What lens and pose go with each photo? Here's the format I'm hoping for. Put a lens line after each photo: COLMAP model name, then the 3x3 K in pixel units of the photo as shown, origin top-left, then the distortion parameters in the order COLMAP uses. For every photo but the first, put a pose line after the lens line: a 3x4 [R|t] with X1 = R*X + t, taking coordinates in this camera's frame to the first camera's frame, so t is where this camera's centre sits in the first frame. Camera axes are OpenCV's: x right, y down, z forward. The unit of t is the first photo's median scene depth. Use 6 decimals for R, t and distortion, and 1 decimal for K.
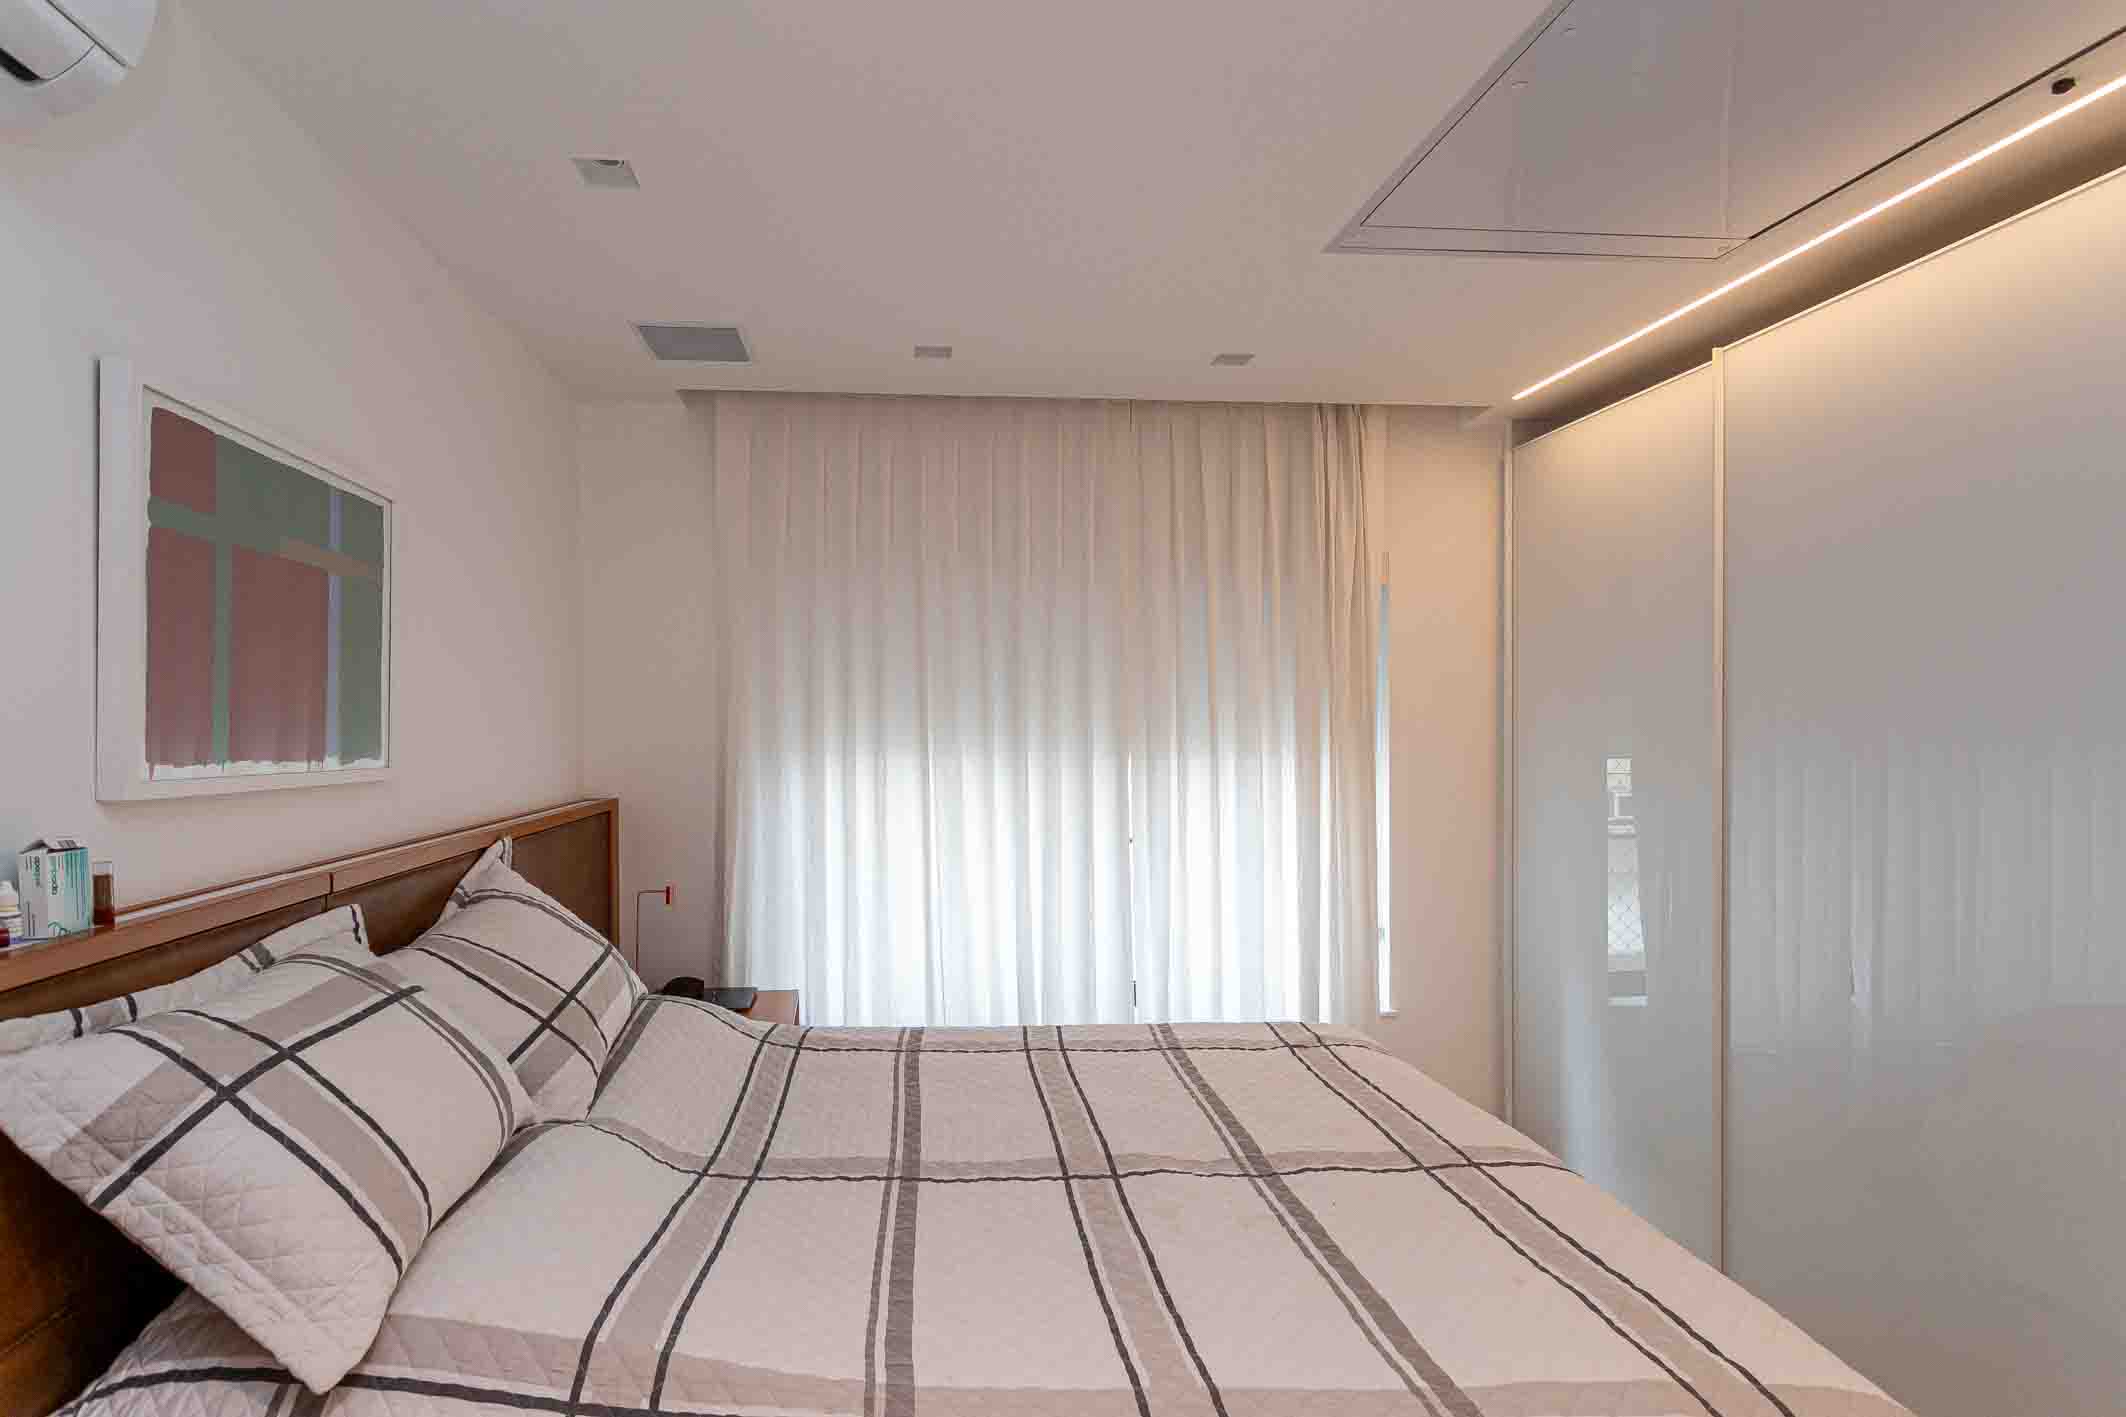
lens RADIAL K [[1023.8, 0, 1072.1], [0, 1023.8, 722.6], [0, 0, 1]] dist [-0.005447, 0.006912]
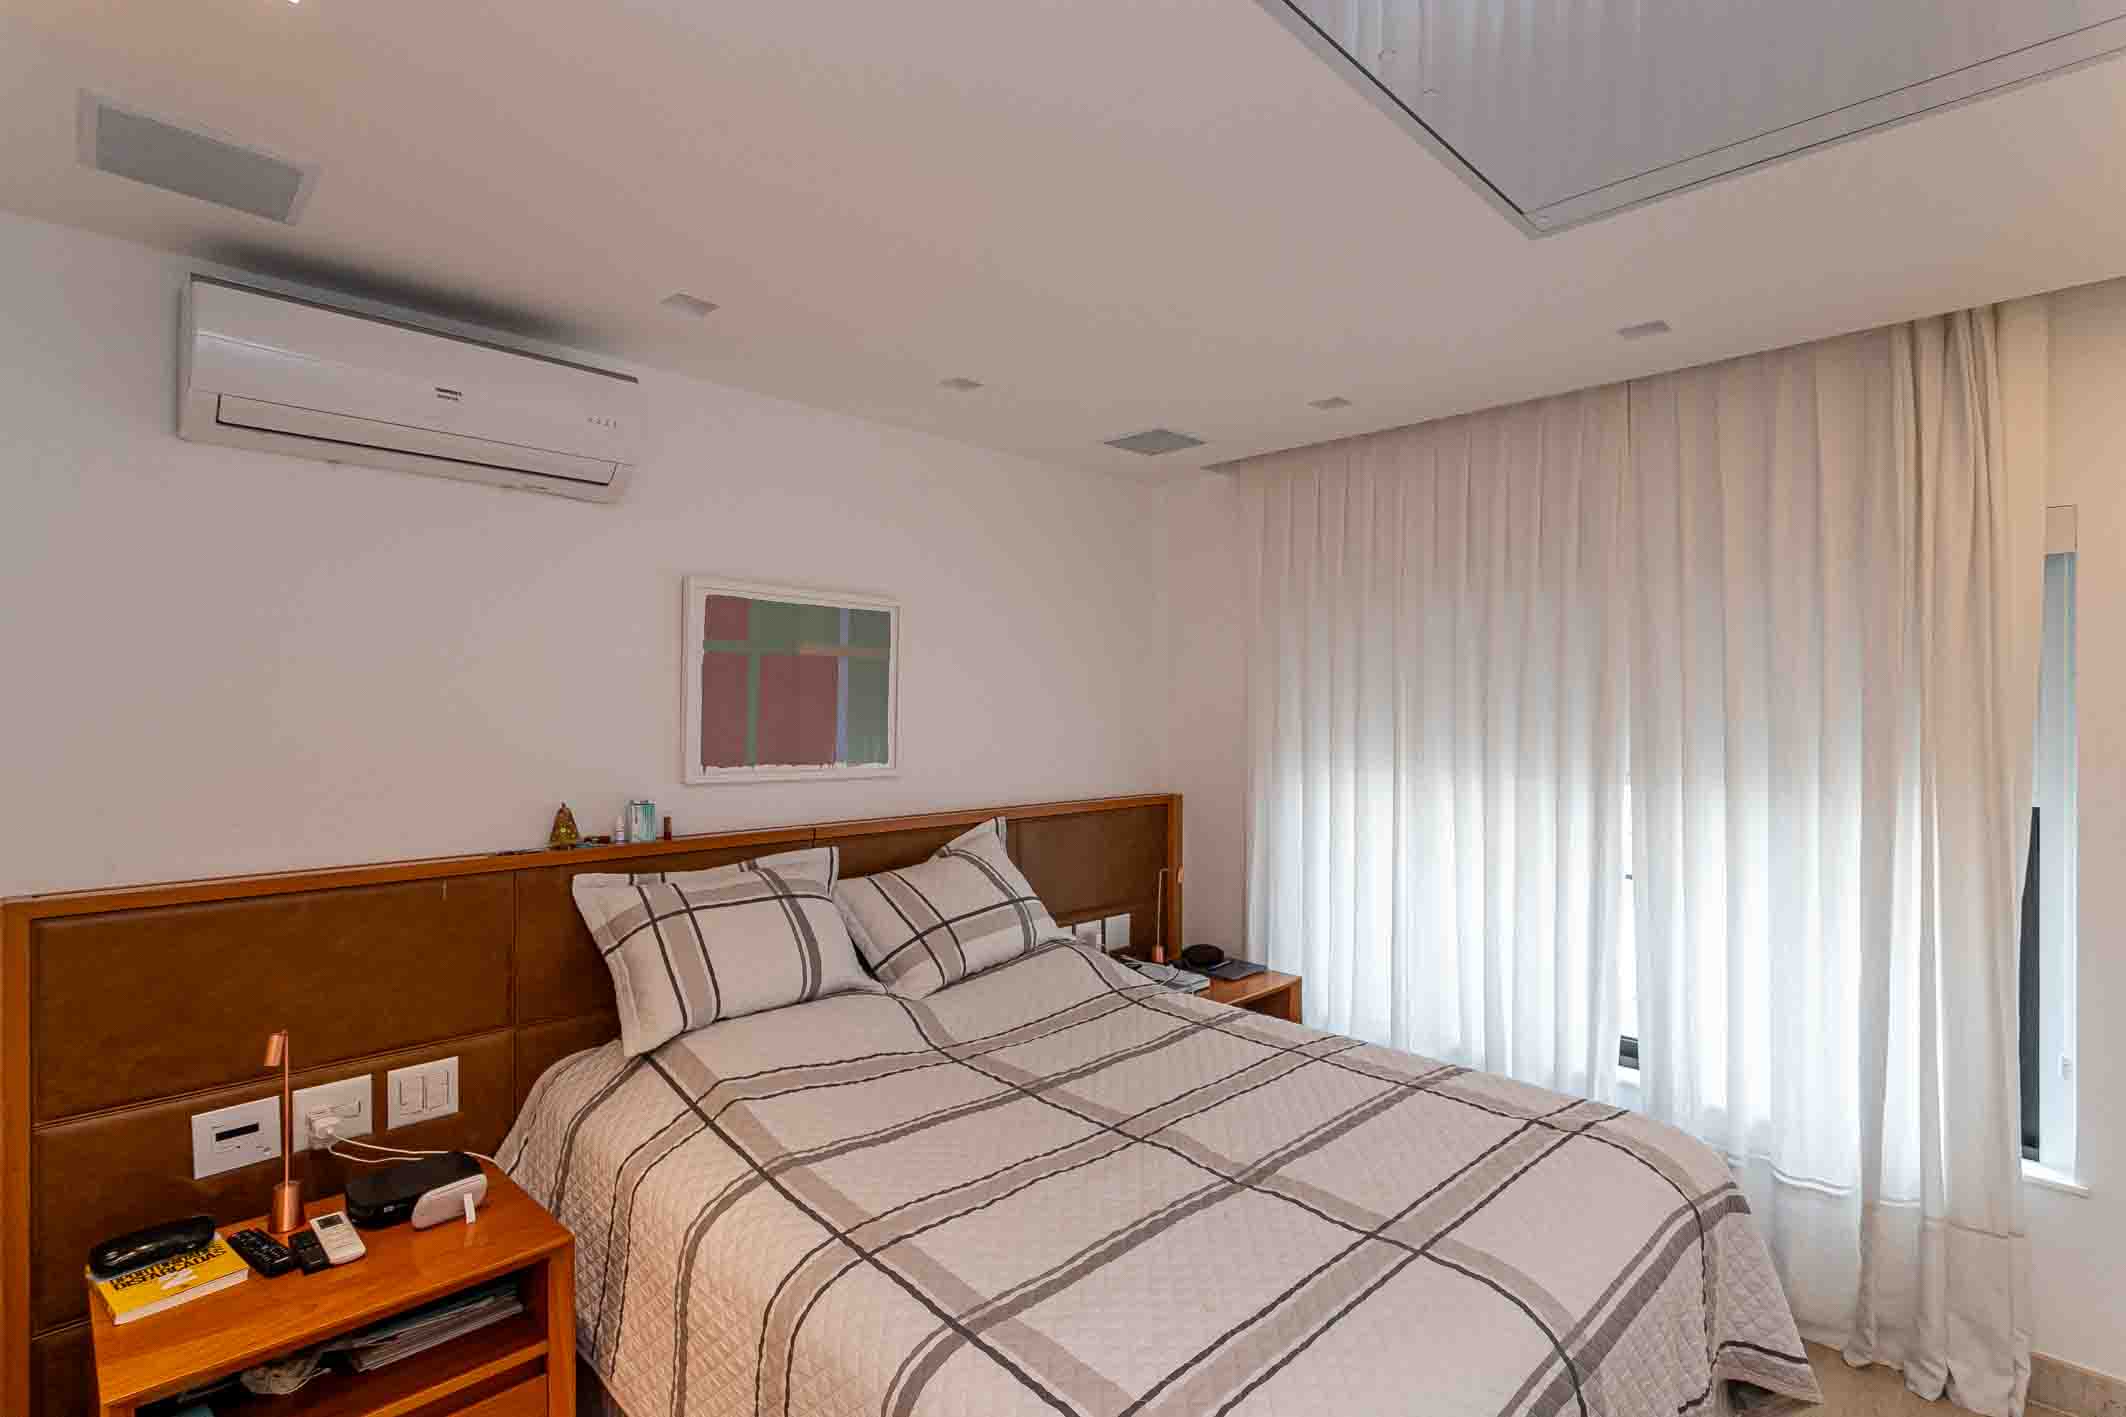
lens RADIAL K [[1023.8, 0, 1082.8], [0, 1023.8, 697.5], [0, 0, 1]] dist [-0.005447, 0.006912]
pose [[0.663185, -0.005744, -0.748433, 0.675795], [-0.006798, 0.999883, -0.013698, -0.043997], [0.748425, 0.014172, 0.663068, 0.110582]]
